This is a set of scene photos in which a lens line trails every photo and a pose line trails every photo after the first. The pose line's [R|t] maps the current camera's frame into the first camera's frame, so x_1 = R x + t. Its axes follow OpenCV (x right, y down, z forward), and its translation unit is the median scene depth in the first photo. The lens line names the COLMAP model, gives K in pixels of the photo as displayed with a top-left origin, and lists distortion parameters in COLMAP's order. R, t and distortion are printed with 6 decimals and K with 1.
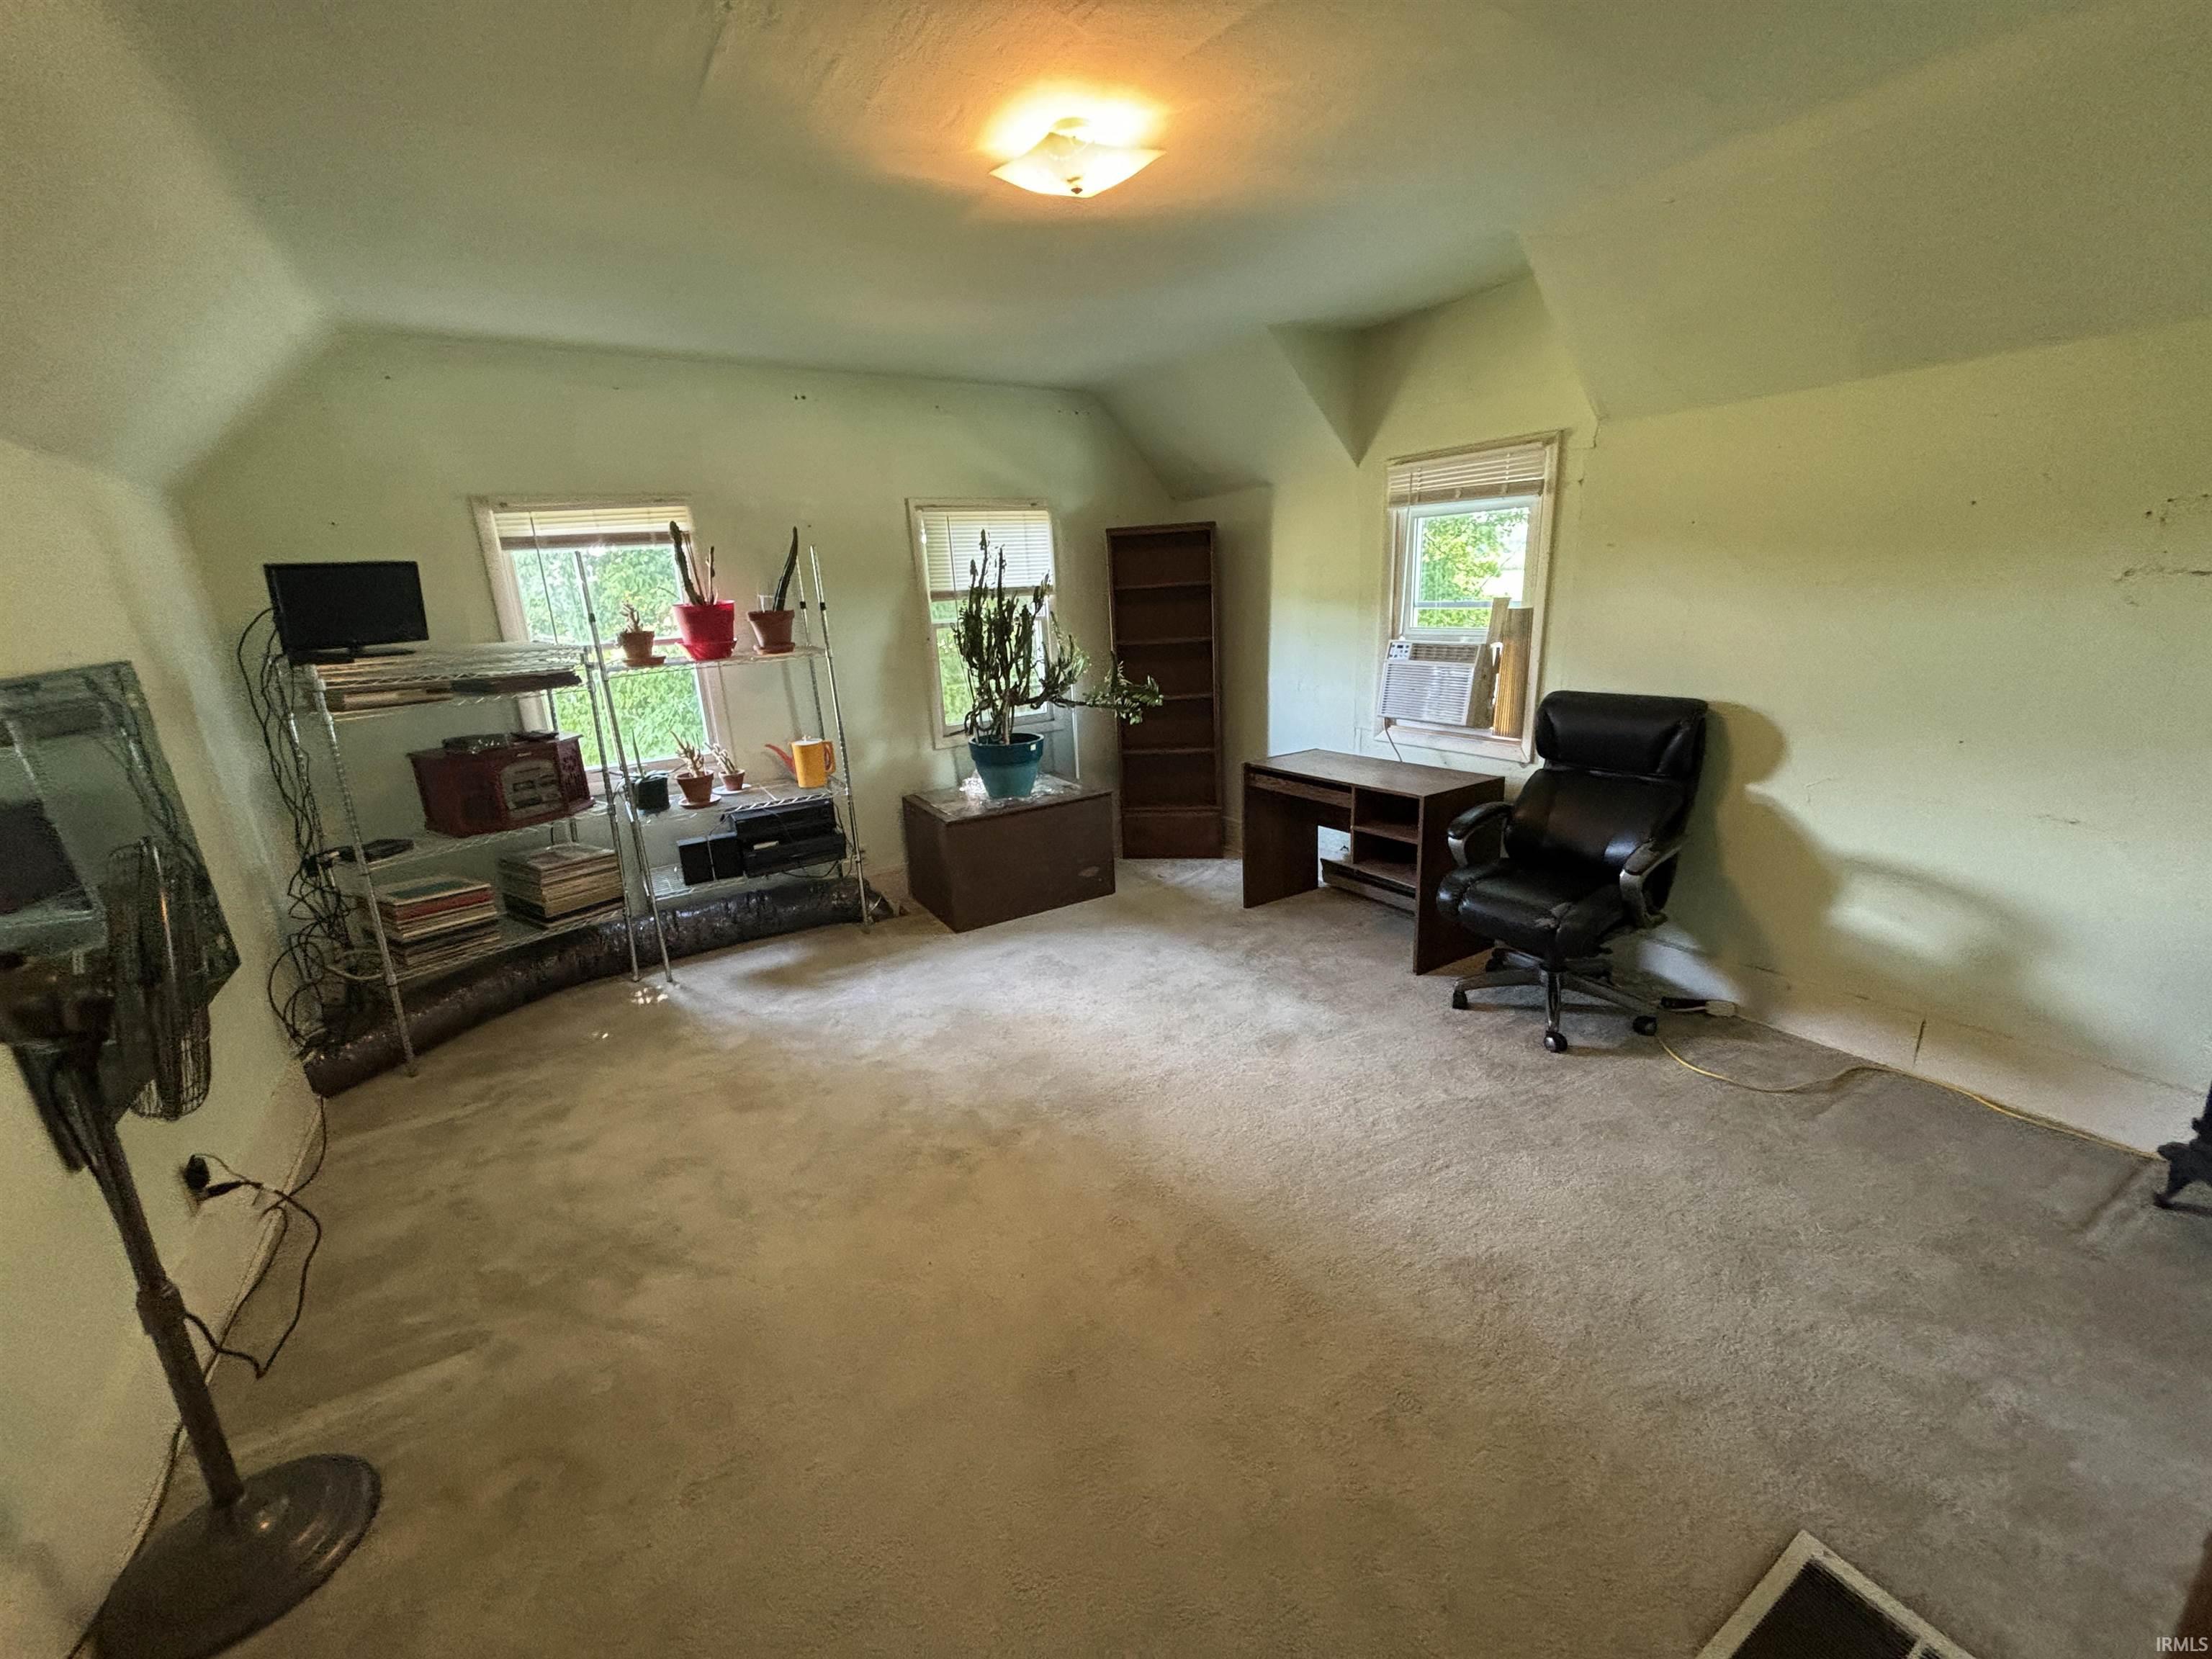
lens RADIAL K [[881.2, 0, 1095.1], [0, 881.2, 842.2], [0, 0, 1]] dist [0.000125, -0.000160]
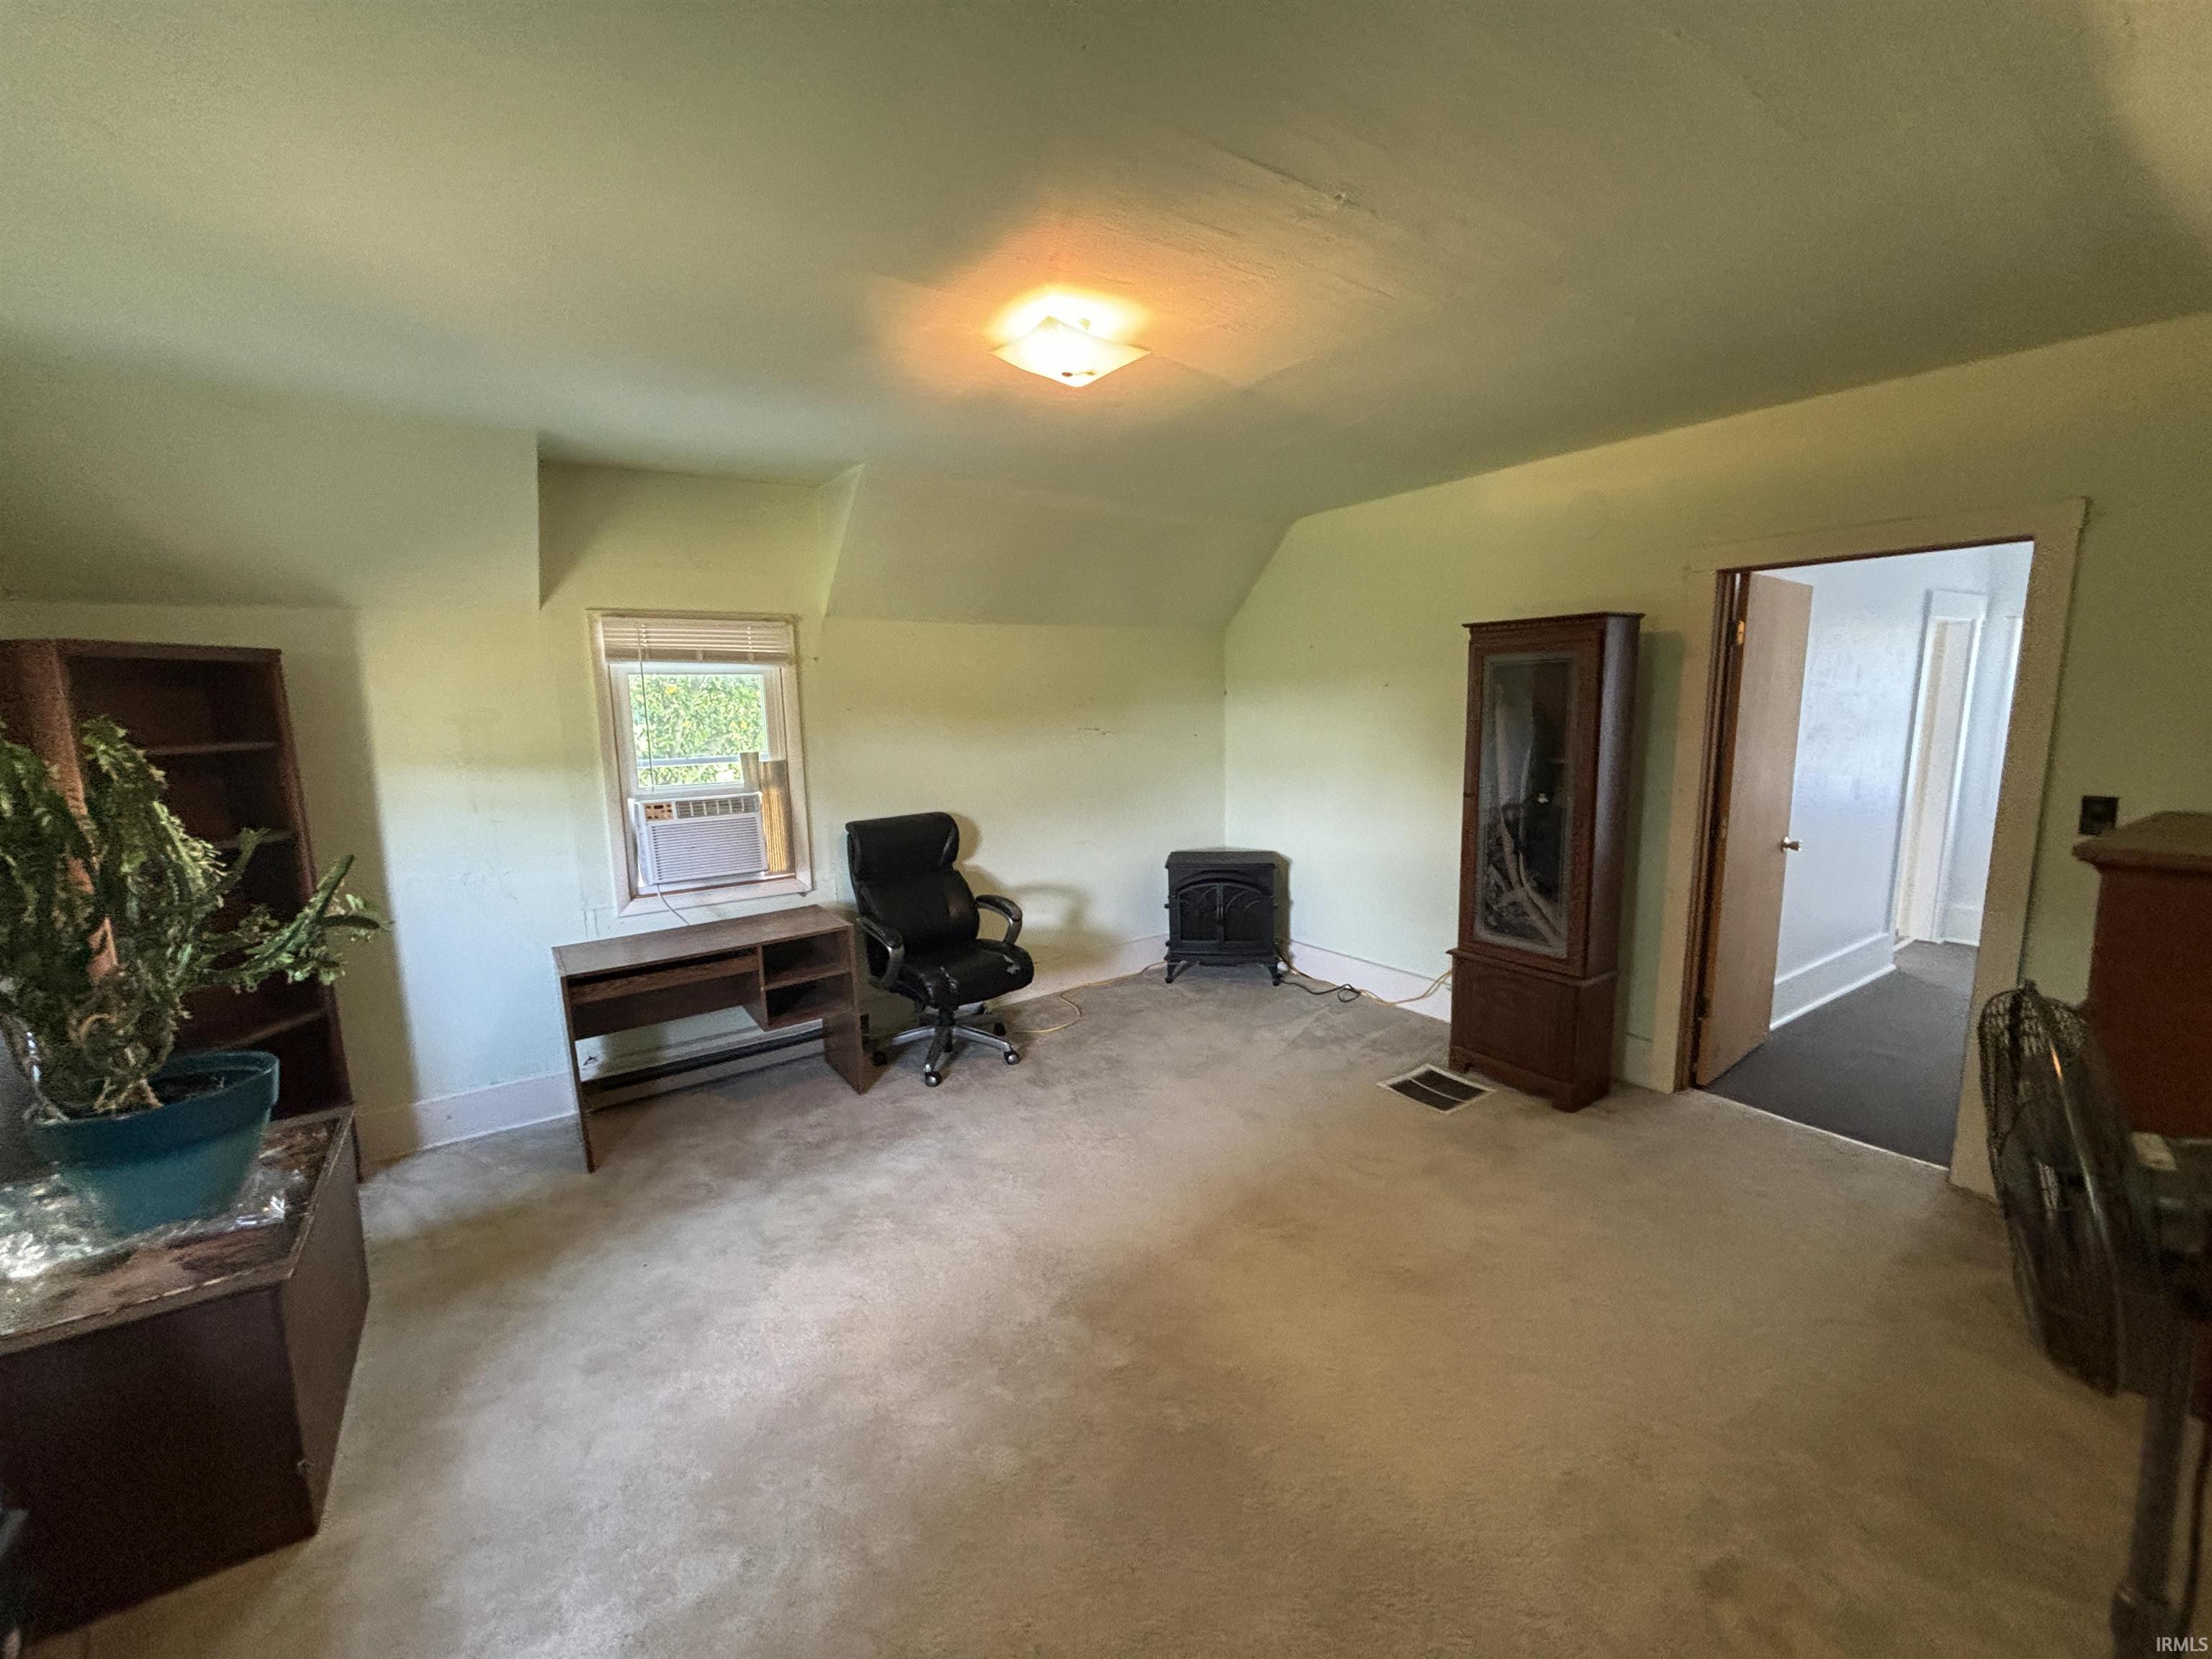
lens RADIAL K [[881.2, 0, 1095.1], [0, 881.2, 842.2], [0, 0, 1]] dist [0.000125, -0.000160]
pose [[-0.038729, -0.108794, 0.993310, -0.657876], [0.309371, 0.943908, 0.115445, -0.168808], [-0.950152, 0.311772, -0.002899, 0.642853]]
